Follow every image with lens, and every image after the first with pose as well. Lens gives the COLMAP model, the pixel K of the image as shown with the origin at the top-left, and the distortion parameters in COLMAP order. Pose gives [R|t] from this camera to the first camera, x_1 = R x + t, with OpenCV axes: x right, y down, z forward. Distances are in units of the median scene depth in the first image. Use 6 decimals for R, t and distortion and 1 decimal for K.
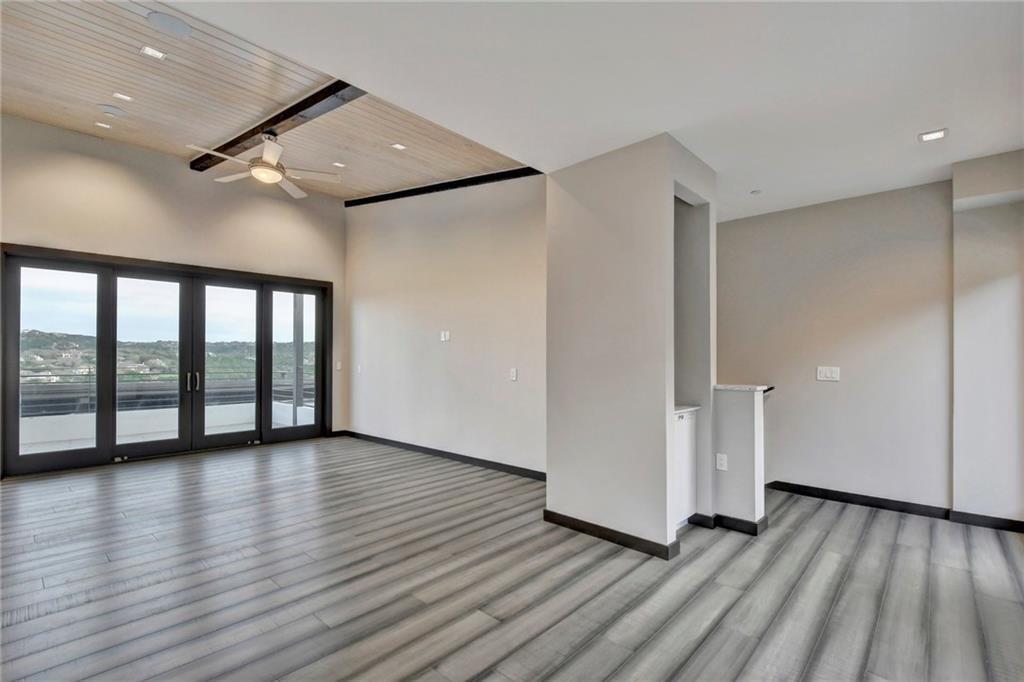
lens RADIAL K [[462.6, 0, 507.4], [0, 462.6, 353.9], [0, 0, 1]] dist [0.021703, 0.000019]
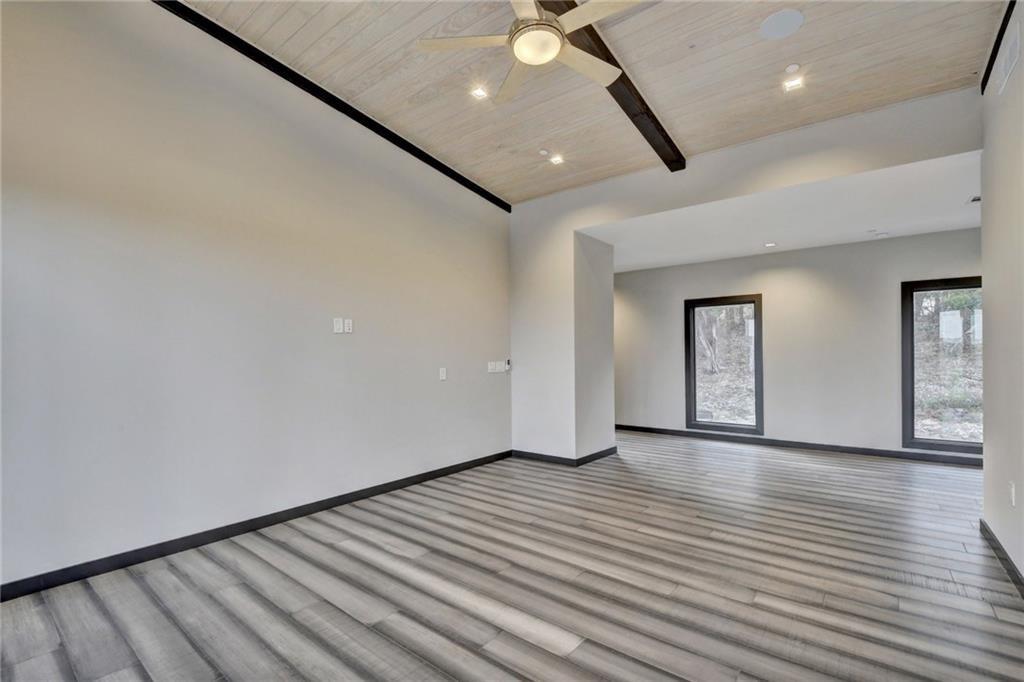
lens RADIAL K [[462.6, 0, 507.4], [0, 462.6, 353.9], [0, 0, 1]] dist [0.021703, 0.000019]
pose [[-0.073435, 0.006670, 0.997278, -1.026738], [-0.010136, 0.999921, -0.007434, 0.008987], [-0.997249, -0.010654, -0.073362, 1.001756]]
